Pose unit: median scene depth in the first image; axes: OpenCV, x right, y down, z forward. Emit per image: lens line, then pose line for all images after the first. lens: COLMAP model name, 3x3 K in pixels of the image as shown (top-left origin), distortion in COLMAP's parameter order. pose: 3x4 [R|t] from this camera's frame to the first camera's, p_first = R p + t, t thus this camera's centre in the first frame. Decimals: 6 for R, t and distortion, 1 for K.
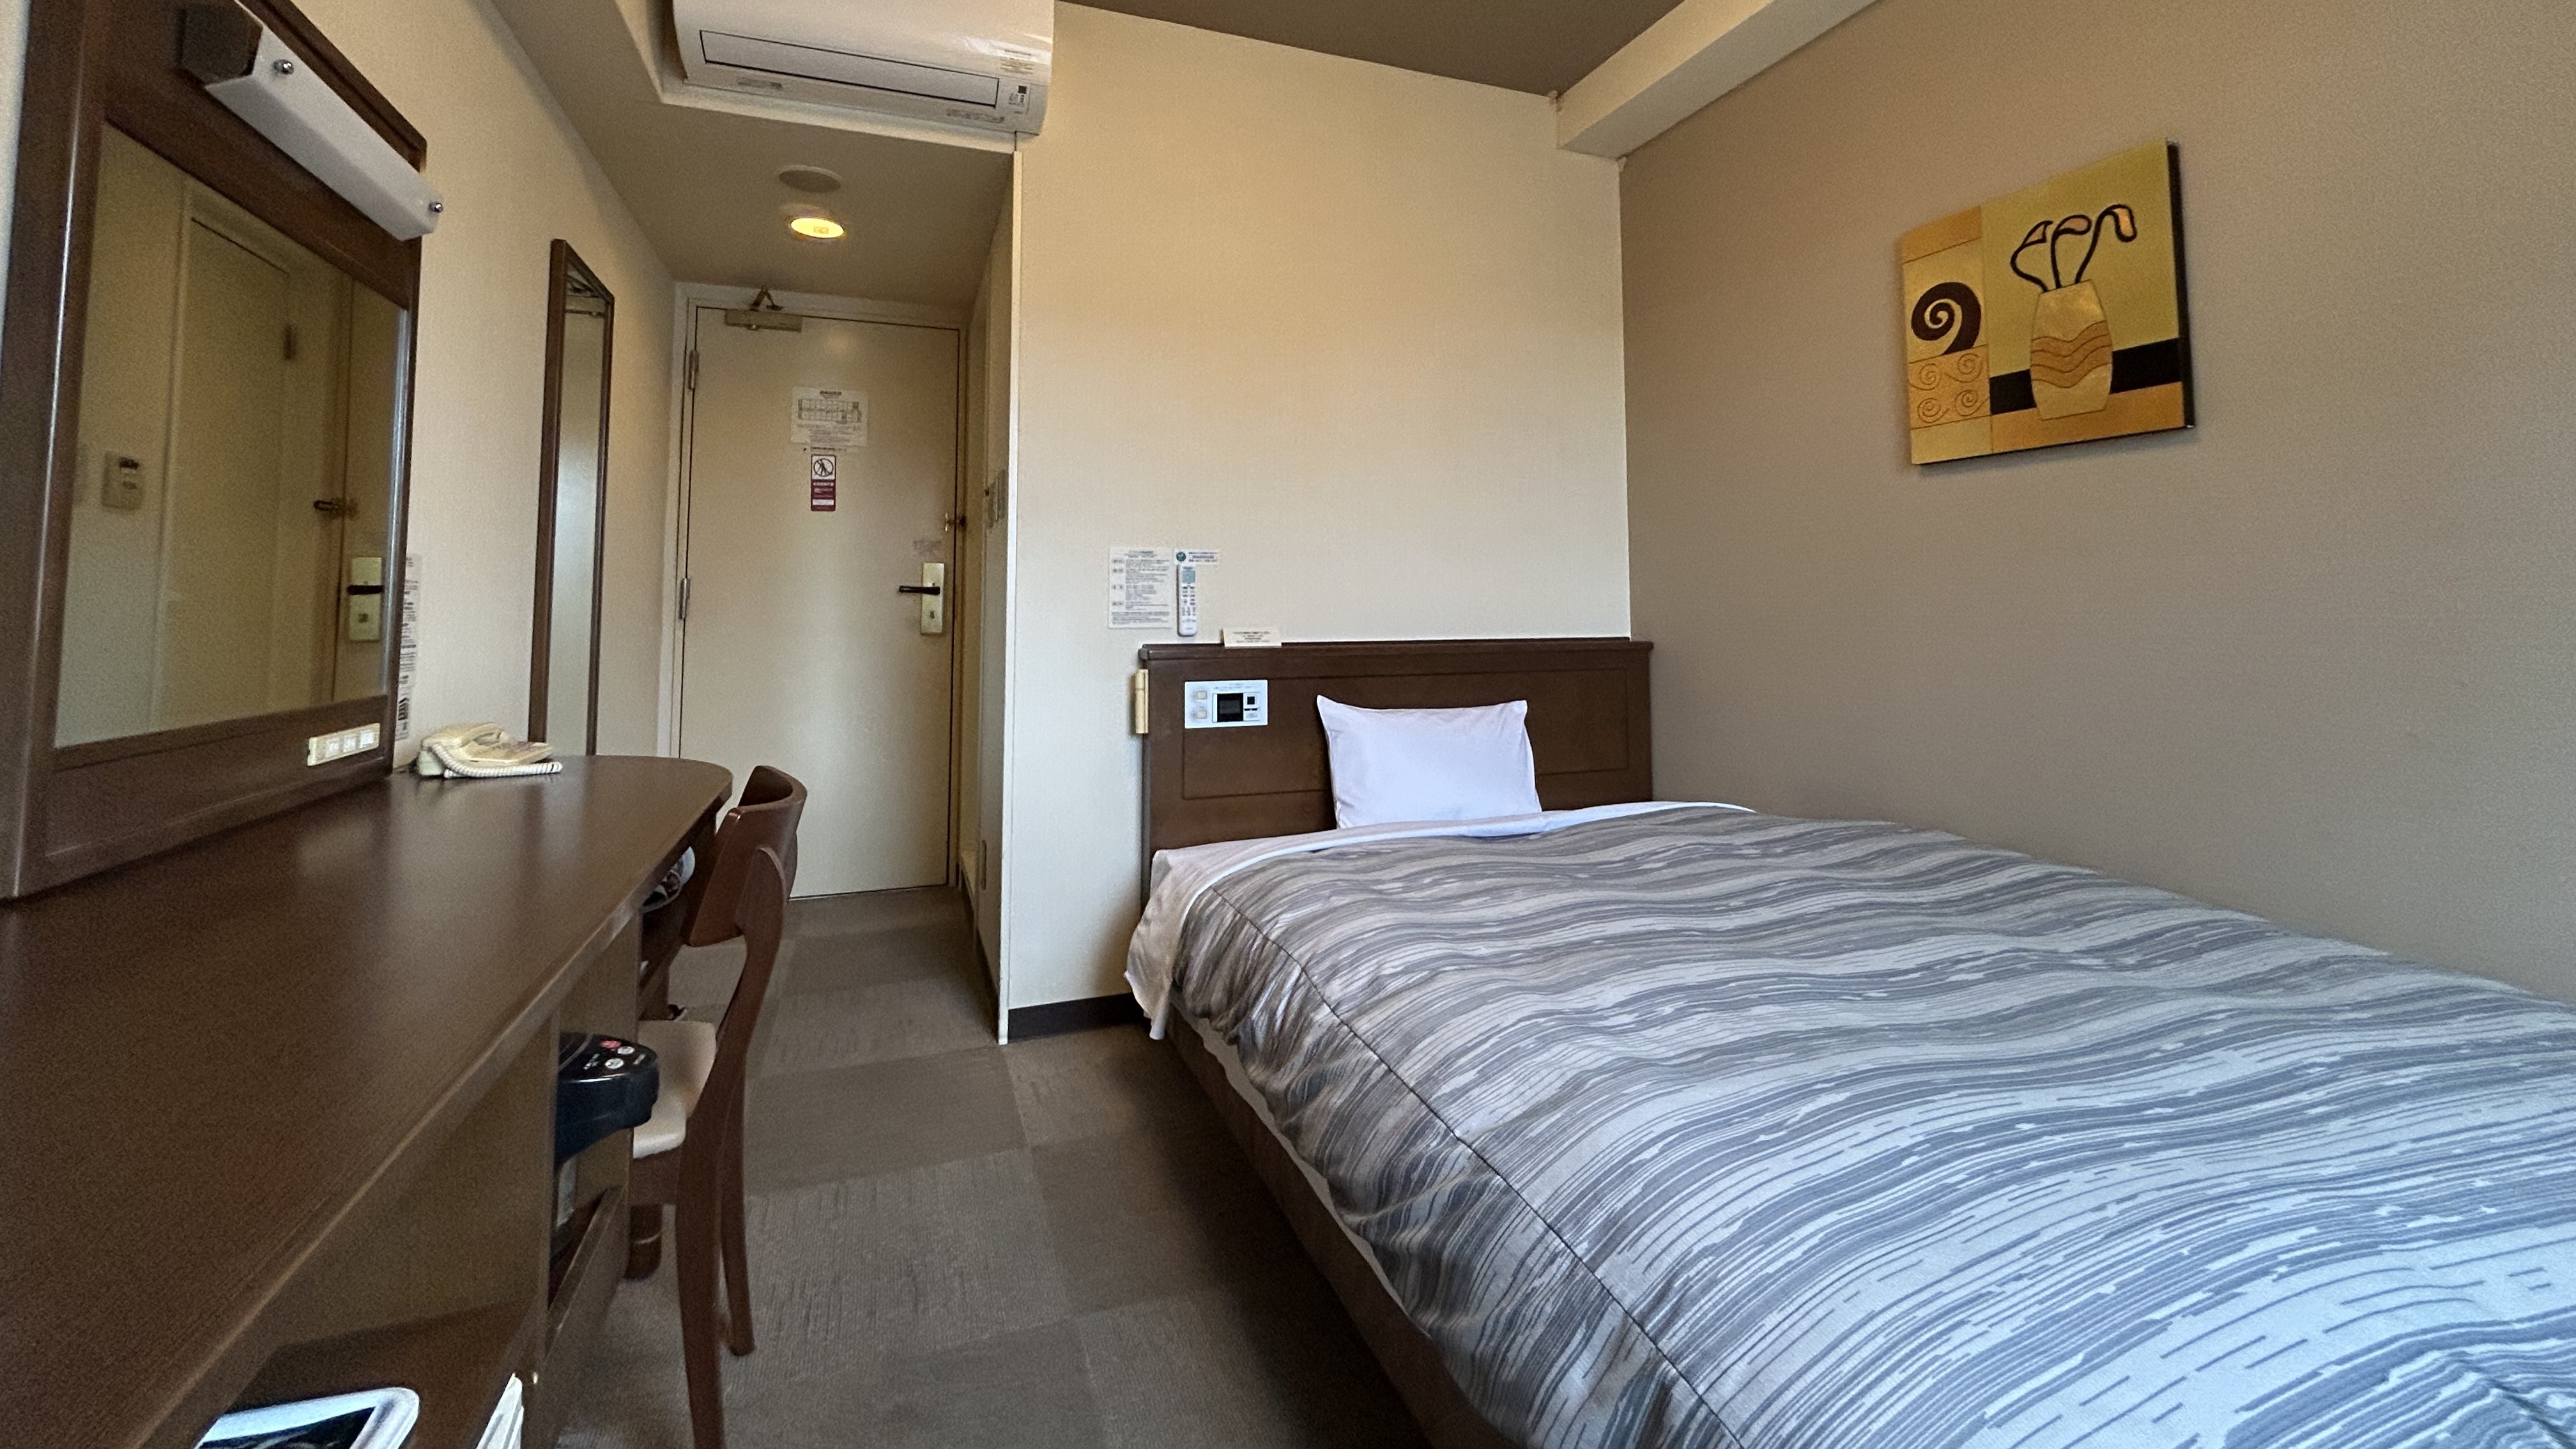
lens RADIAL K [[1076.6, 0, 1288.0], [0, 1076.6, 724.5], [0, 0, 1]] dist [0.018491, -0.012328]
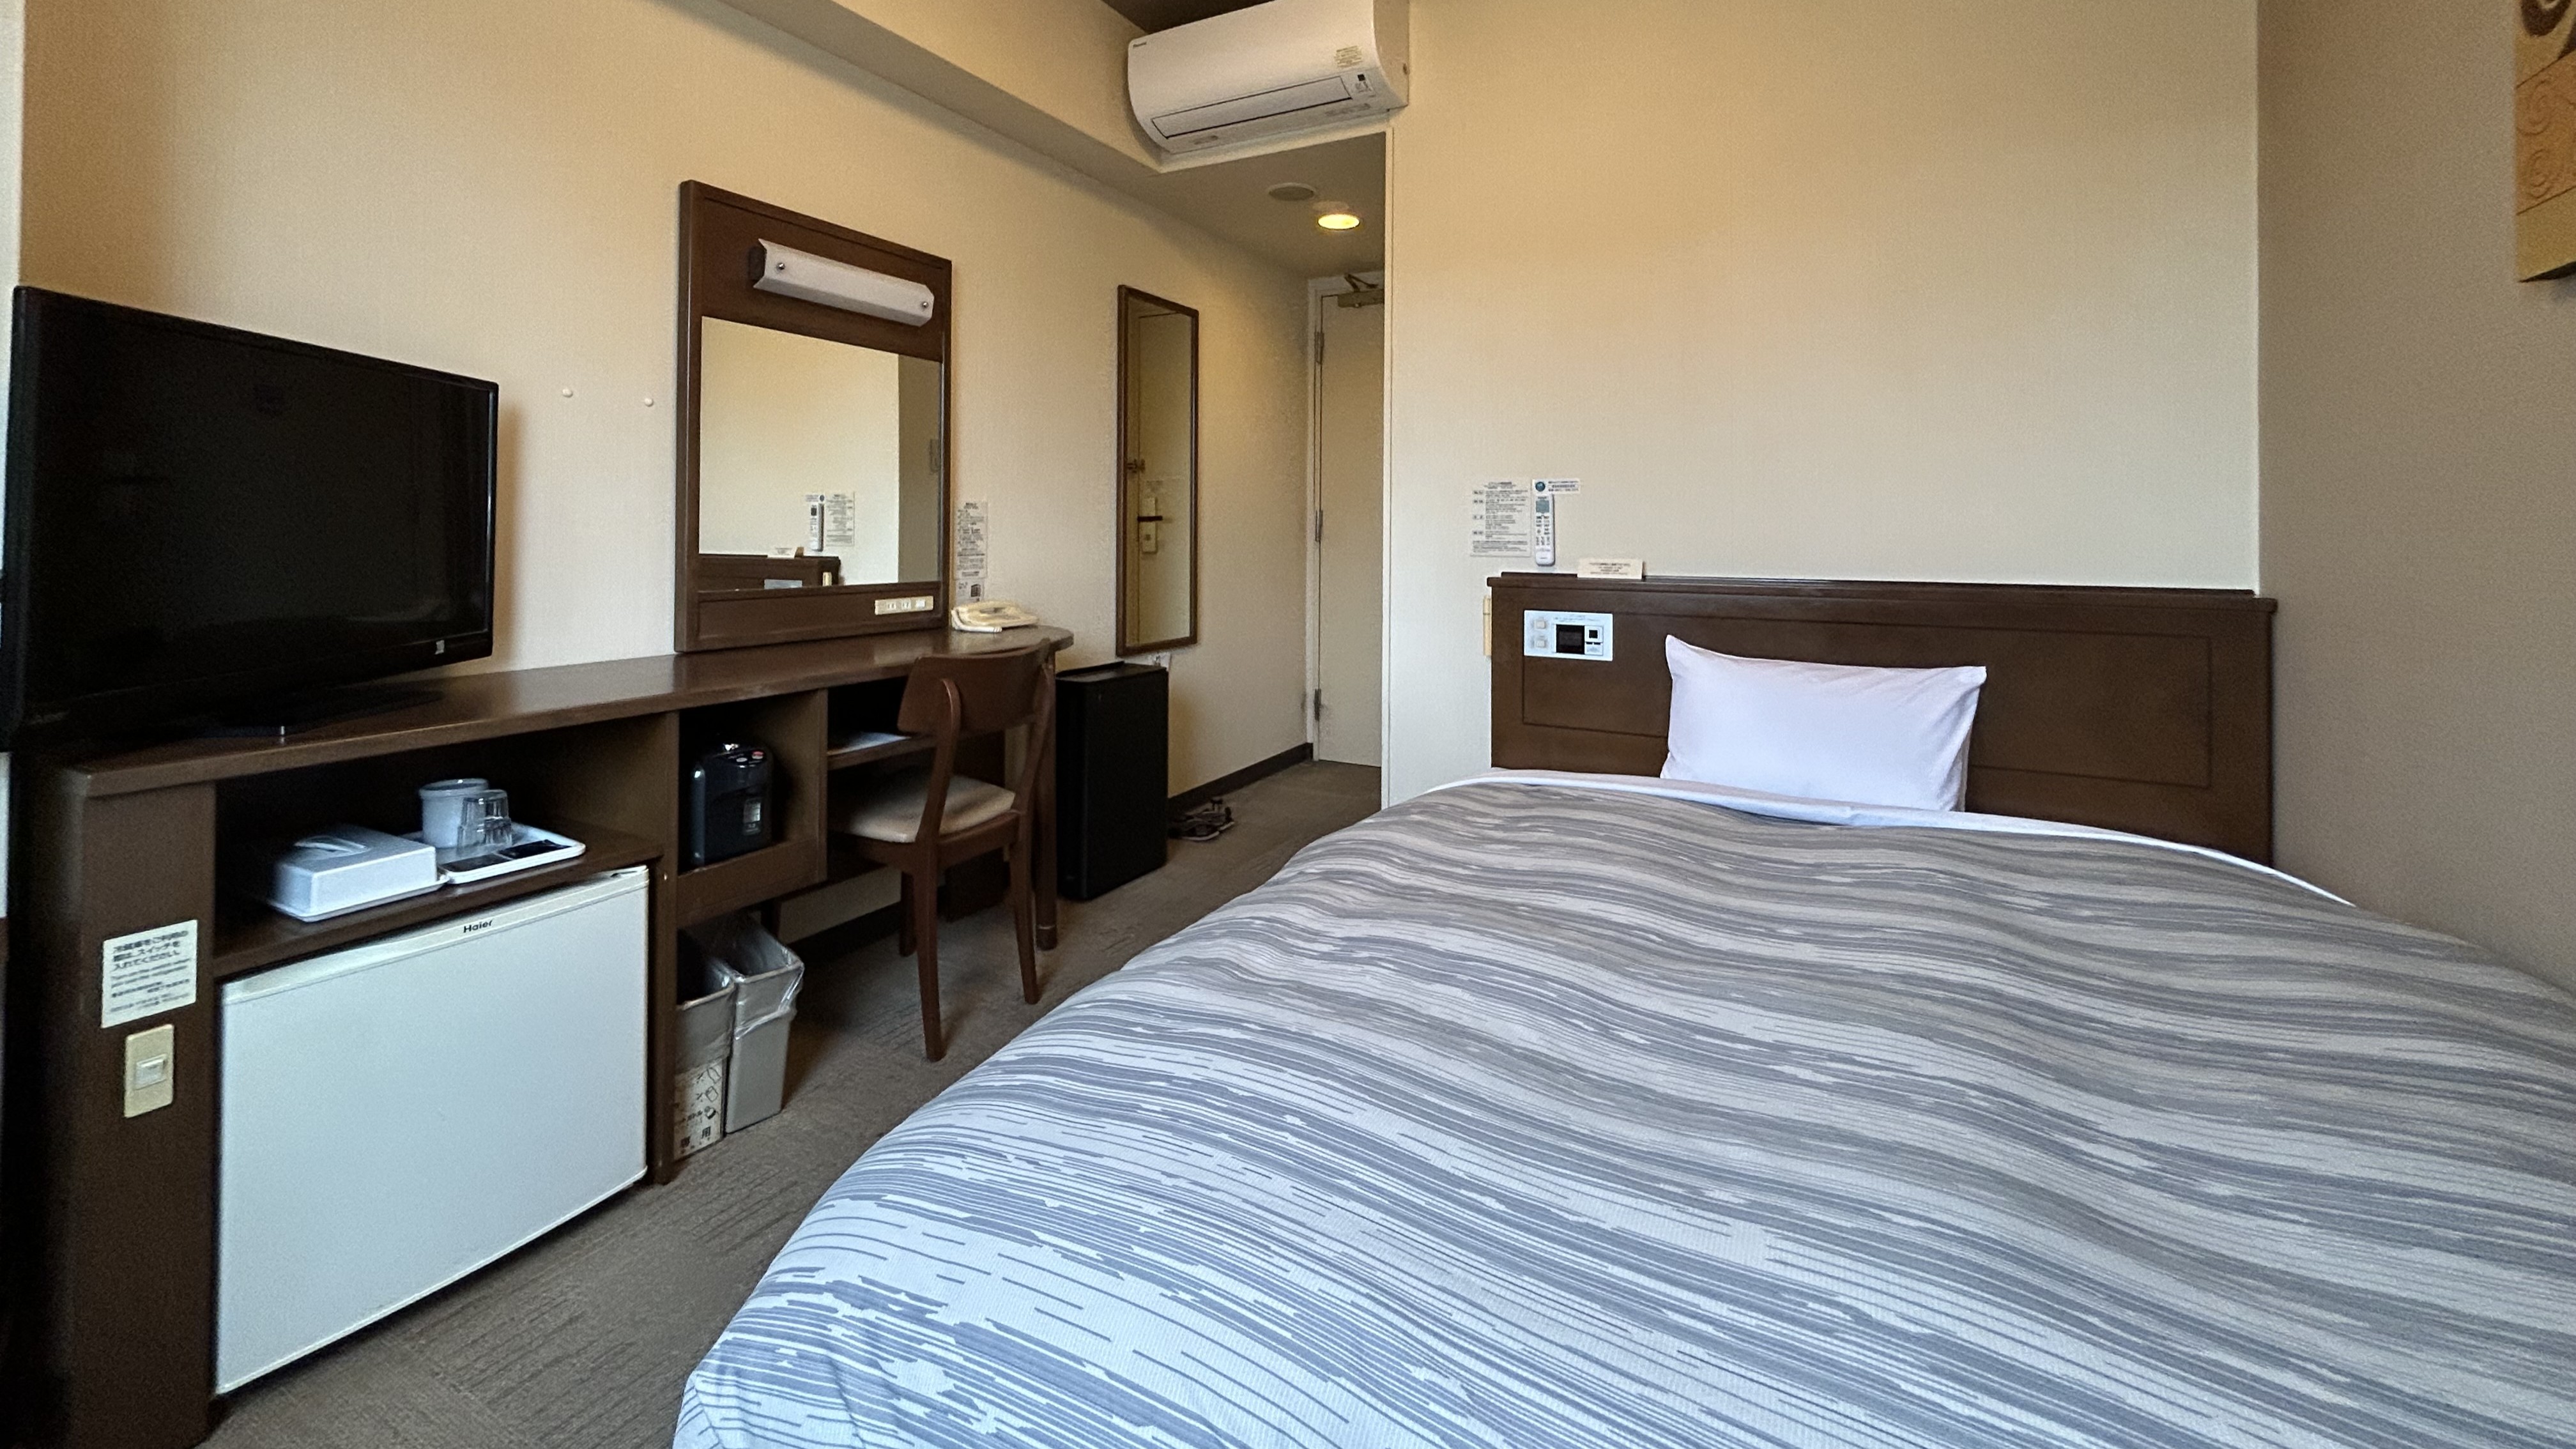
lens RADIAL K [[1054.5, 0, 1289.4], [0, 1054.5, 741.2], [0, 0, 1]] dist [-0.000344, -0.000028]
pose [[0.642252, 0.158613, -0.749903, 0.550393], [-0.089551, 0.987182, 0.132104, -0.029442], [0.761245, -0.017690, 0.648223, 0.175117]]
